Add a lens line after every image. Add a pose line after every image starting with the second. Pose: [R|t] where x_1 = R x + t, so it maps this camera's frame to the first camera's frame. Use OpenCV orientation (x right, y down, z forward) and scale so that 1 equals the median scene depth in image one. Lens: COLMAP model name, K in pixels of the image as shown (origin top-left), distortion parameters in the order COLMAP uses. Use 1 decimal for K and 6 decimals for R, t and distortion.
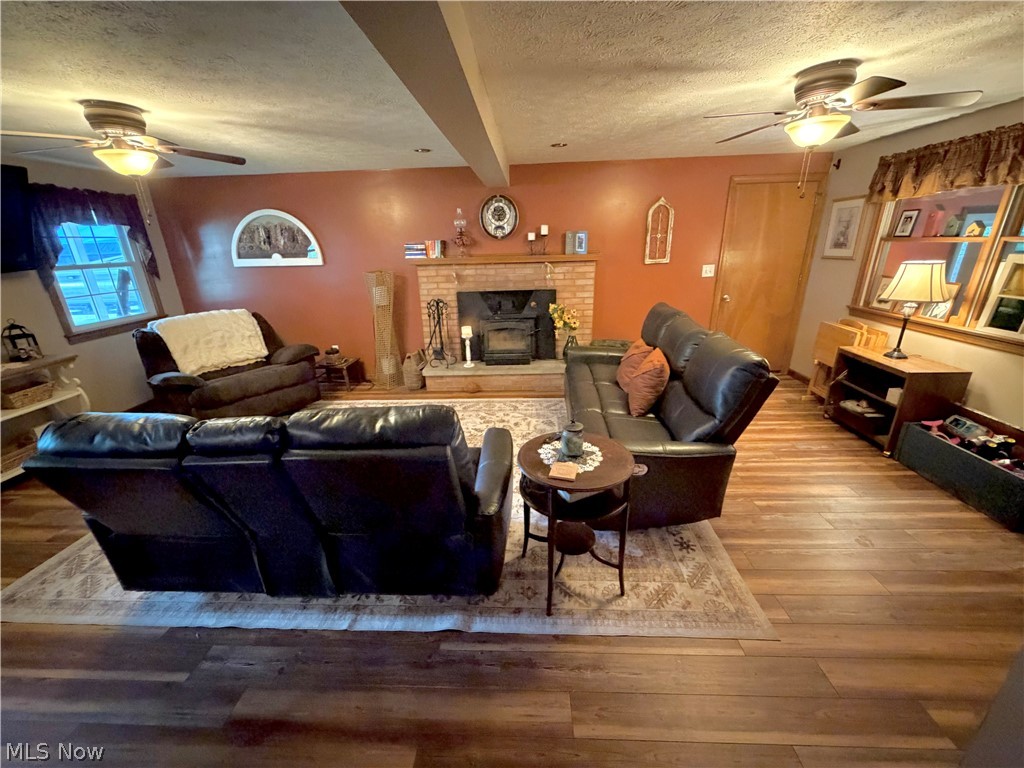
lens RADIAL K [[406.8, 0, 510.0], [0, 406.8, 386.0], [0, 0, 1]] dist [-0.000007, -0.000111]
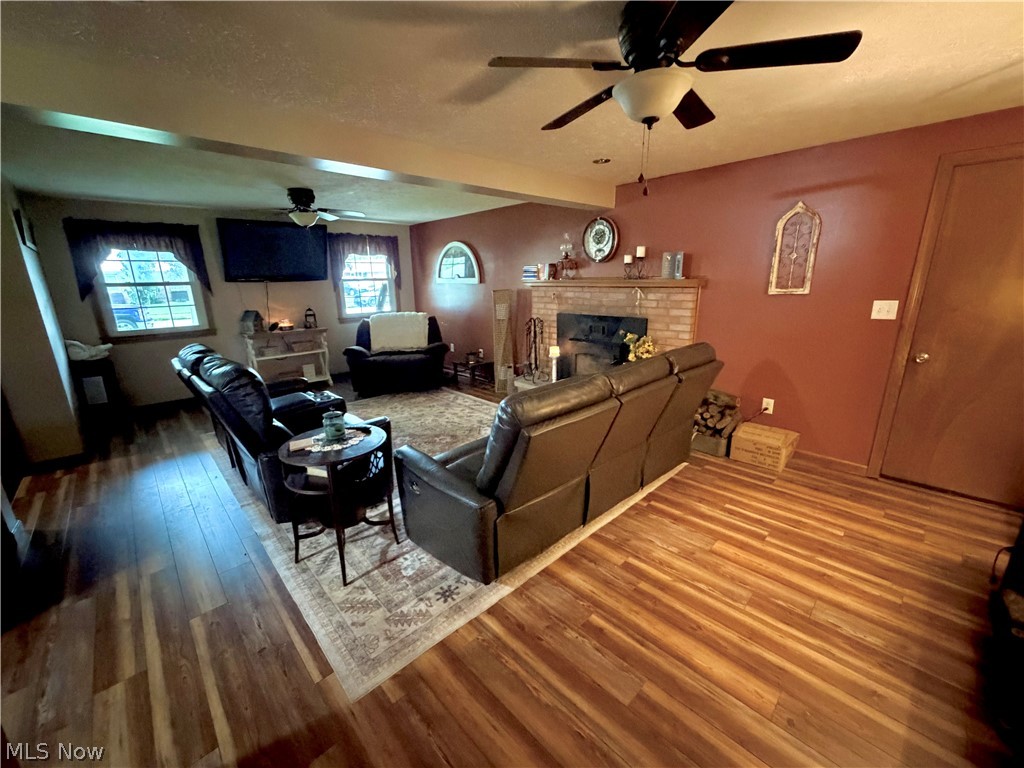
lens RADIAL K [[406.8, 0, 510.0], [0, 406.8, 386.0], [0, 0, 1]] dist [-0.000007, -0.000111]
pose [[0.721774, 0.194818, -0.664144, 0.516678], [-0.235796, 0.971379, 0.028685, -0.053842], [0.650724, 0.135898, 0.747054, 0.181377]]
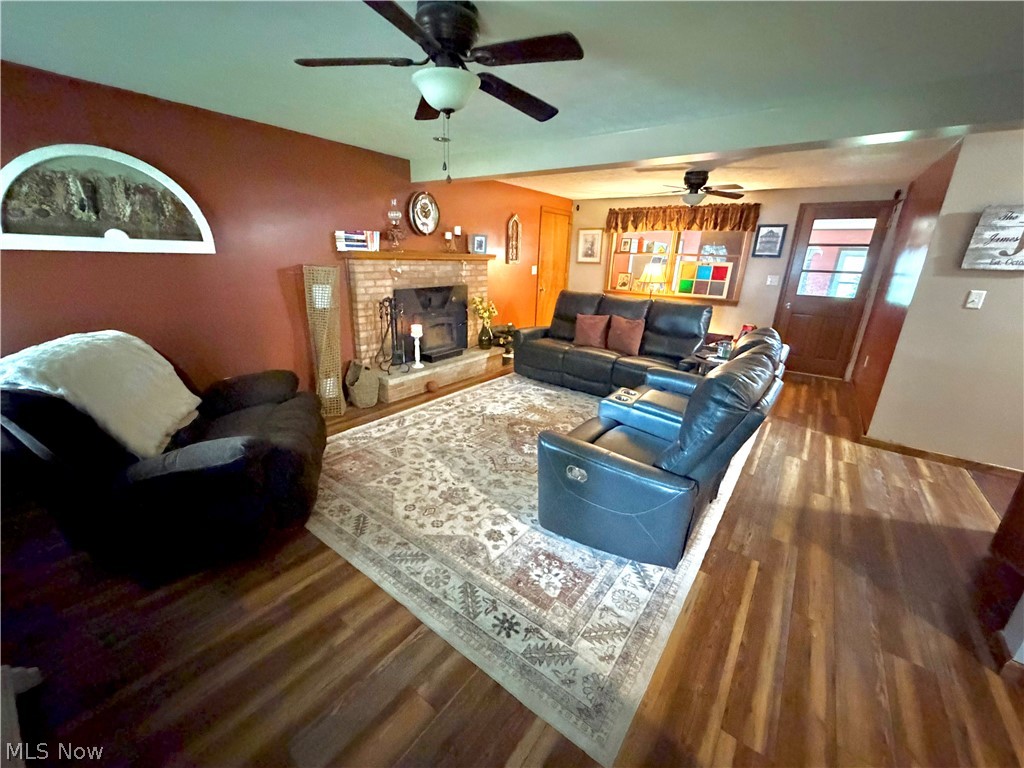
lens RADIAL K [[406.8, 0, 510.0], [0, 406.8, 386.0], [0, 0, 1]] dist [-0.000007, -0.000111]
pose [[0.563091, -0.214753, 0.798003, -0.784321], [0.234526, 0.967469, 0.094871, -0.047732], [-0.792418, 0.133732, 0.595139, 0.283410]]
